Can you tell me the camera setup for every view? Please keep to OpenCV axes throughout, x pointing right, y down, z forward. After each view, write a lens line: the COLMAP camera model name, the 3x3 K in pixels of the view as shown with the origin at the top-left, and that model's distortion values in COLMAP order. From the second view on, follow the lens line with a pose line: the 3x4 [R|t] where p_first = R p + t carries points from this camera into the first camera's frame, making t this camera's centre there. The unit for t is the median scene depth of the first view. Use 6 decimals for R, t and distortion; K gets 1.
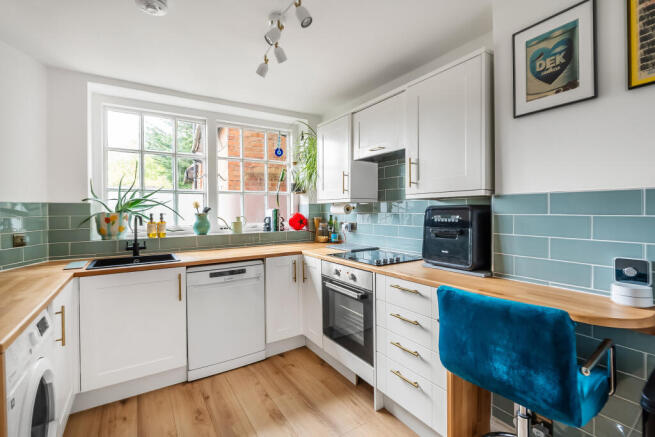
lens RADIAL K [[331.0, 0, 327.4], [0, 331.0, 204.4], [0, 0, 1]] dist [0.000569, 0.000005]
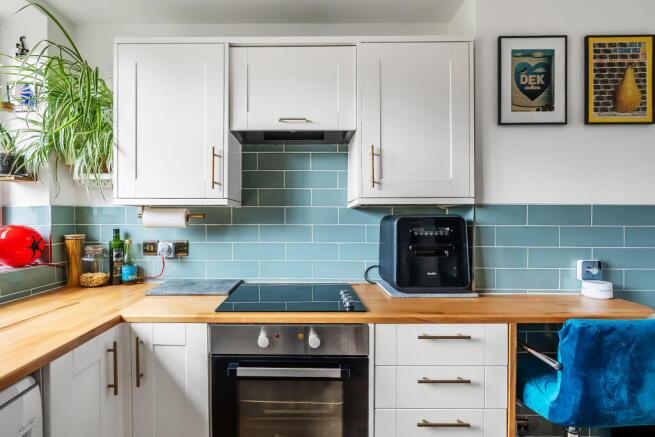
lens RADIAL K [[327.6, 0, 327.4], [0, 327.6, 221.3], [0, 0, 1]] dist [-0.000985, -0.000242]
pose [[0.518340, 0.001846, 0.855173, -0.499342], [-0.018231, 0.999794, 0.008892, 0.018551], [-0.854980, -0.020200, 0.518267, 0.924209]]
